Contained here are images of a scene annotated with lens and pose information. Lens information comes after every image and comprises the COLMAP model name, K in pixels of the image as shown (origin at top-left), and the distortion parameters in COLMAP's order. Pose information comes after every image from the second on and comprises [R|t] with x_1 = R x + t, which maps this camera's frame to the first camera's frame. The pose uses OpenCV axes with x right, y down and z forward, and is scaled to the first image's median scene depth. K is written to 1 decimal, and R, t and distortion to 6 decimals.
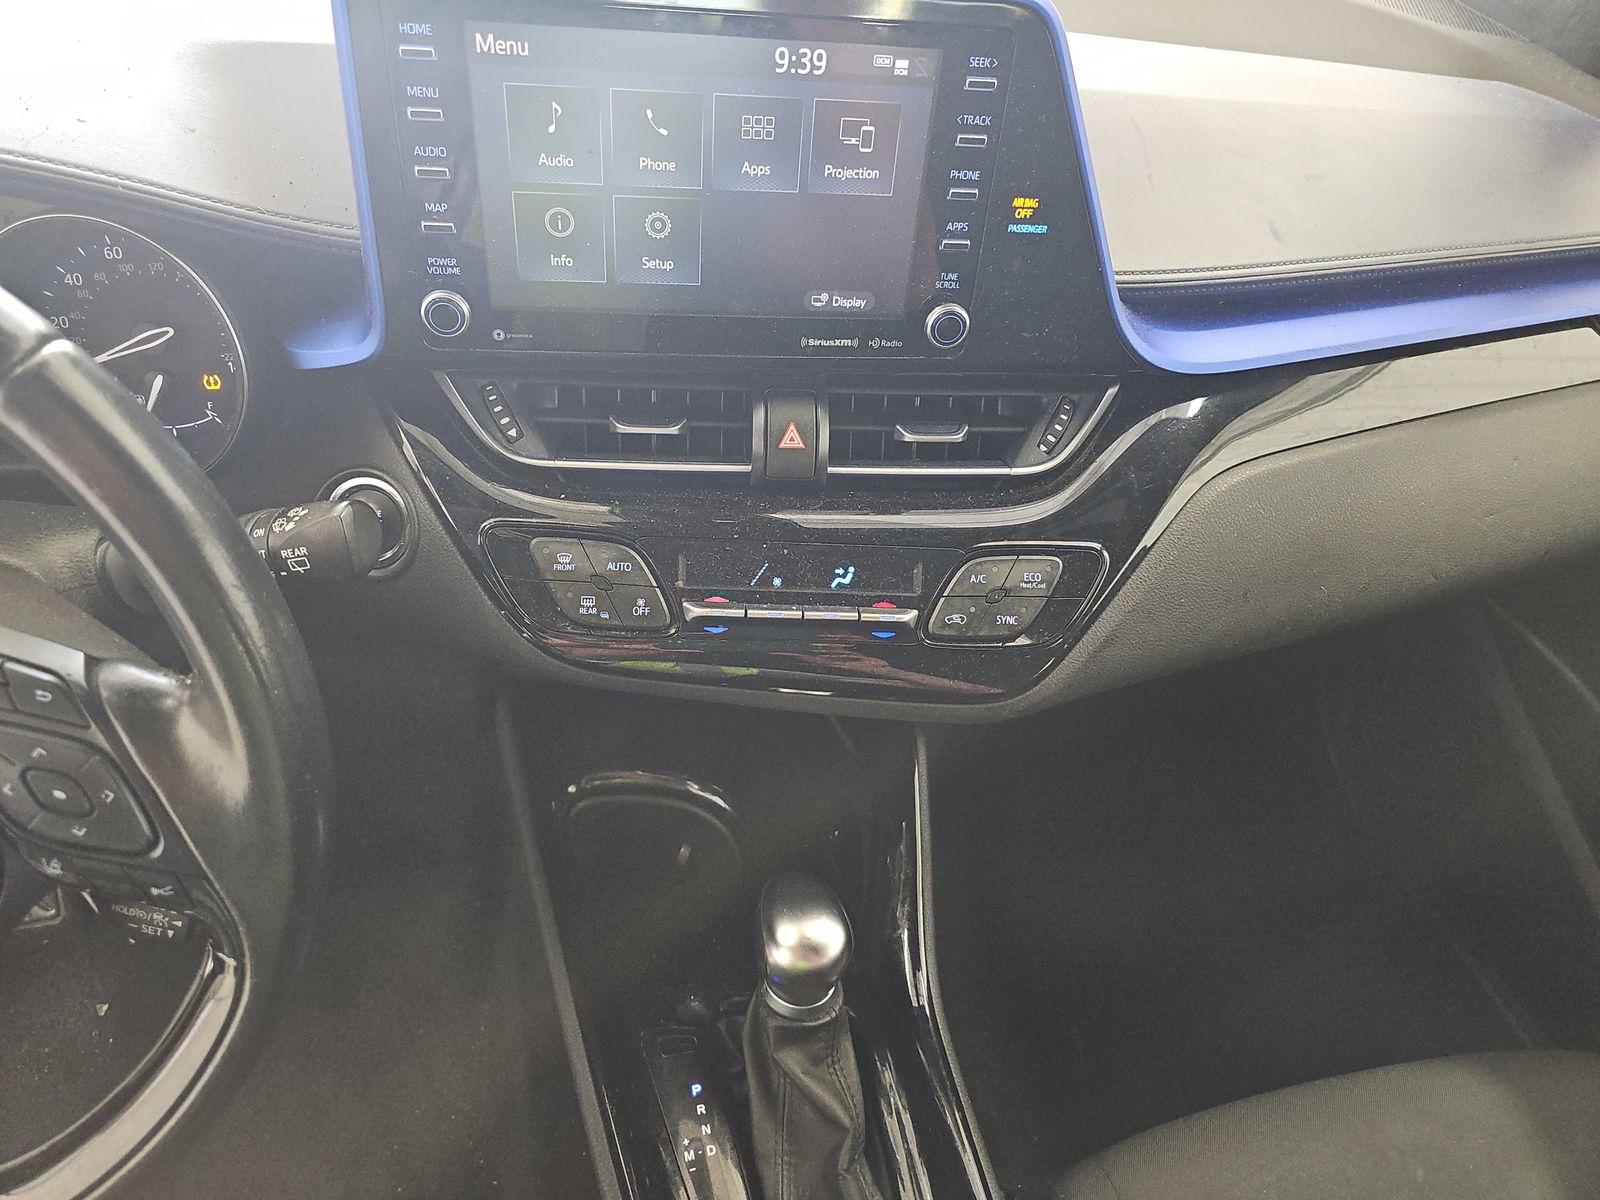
lens RADIAL K [[1055.8, 0, 746.6], [0, 1055.8, 599.8], [0, 0, 1]] dist [0.006666, -0.022790]
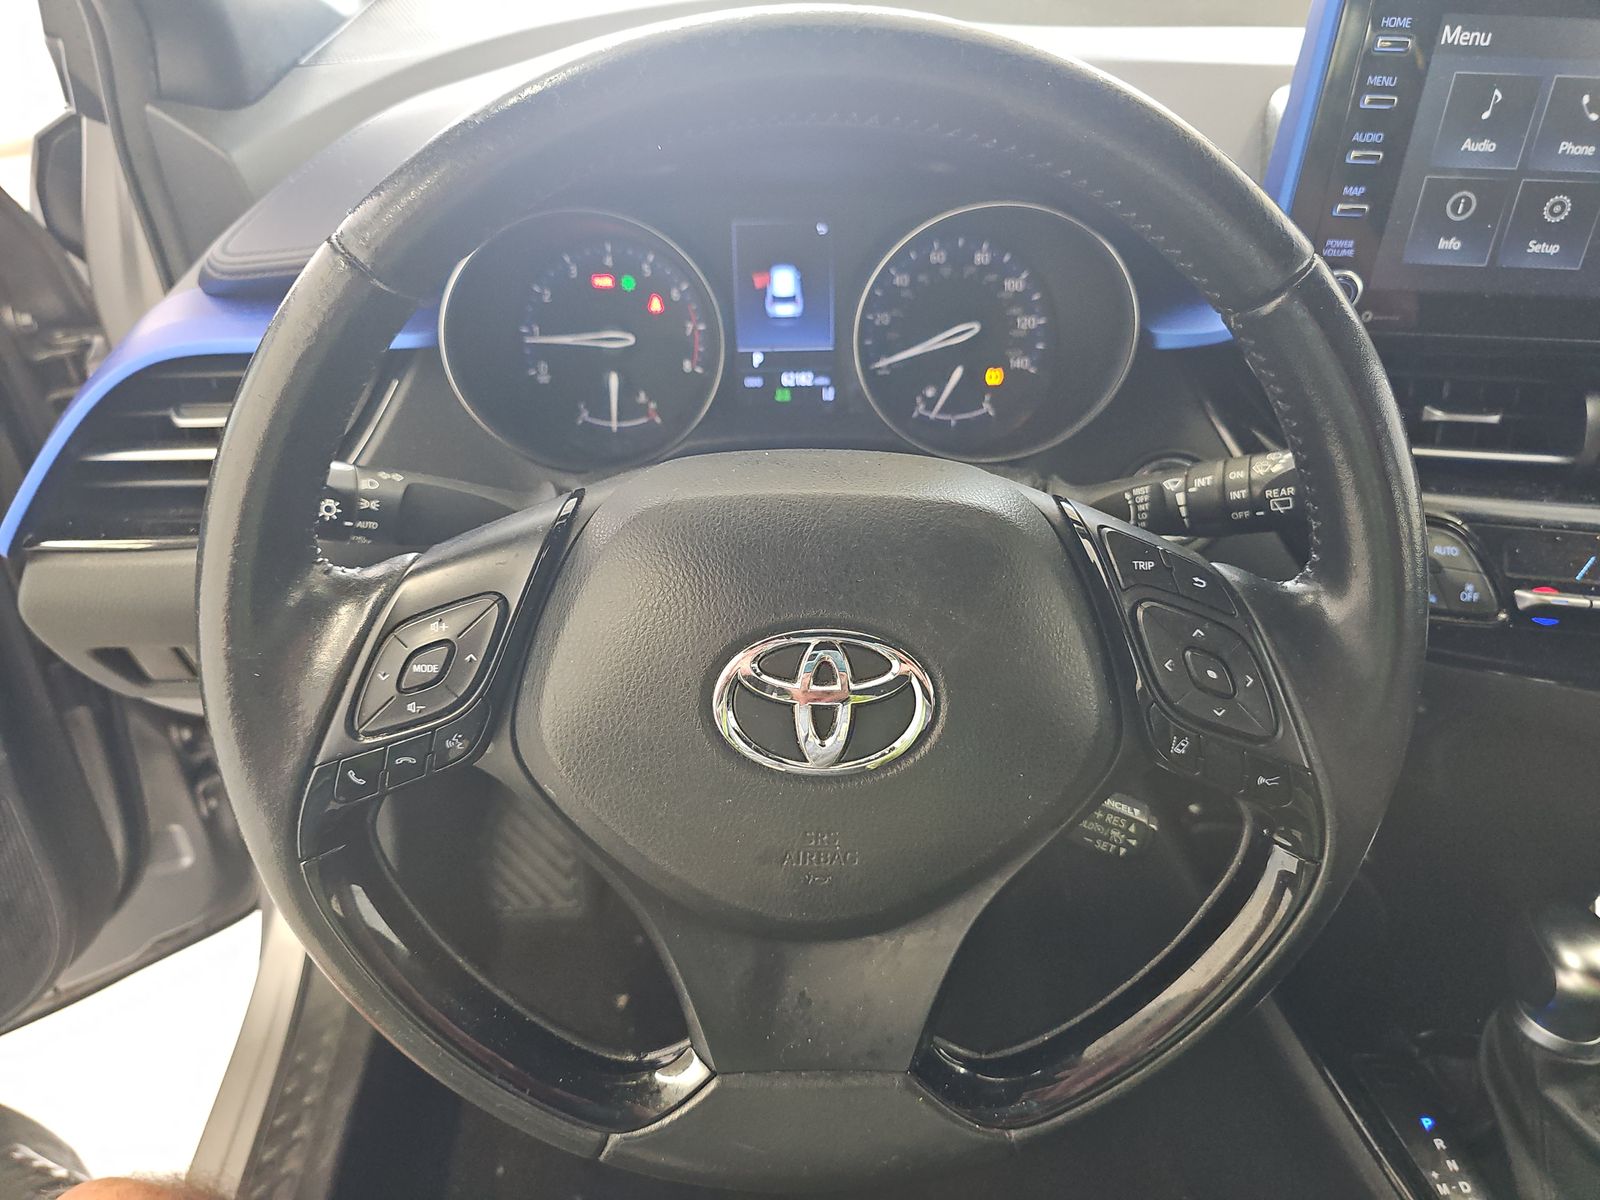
lens RADIAL K [[1055.8, 0, 746.6], [0, 1055.8, 599.8], [0, 0, 1]] dist [0.006666, -0.022790]
pose [[0.977276, 0.047562, -0.206567, -0.651092], [-0.067277, 0.993713, -0.089485, 0.172423], [0.201013, 0.101349, 0.974332, -0.113022]]
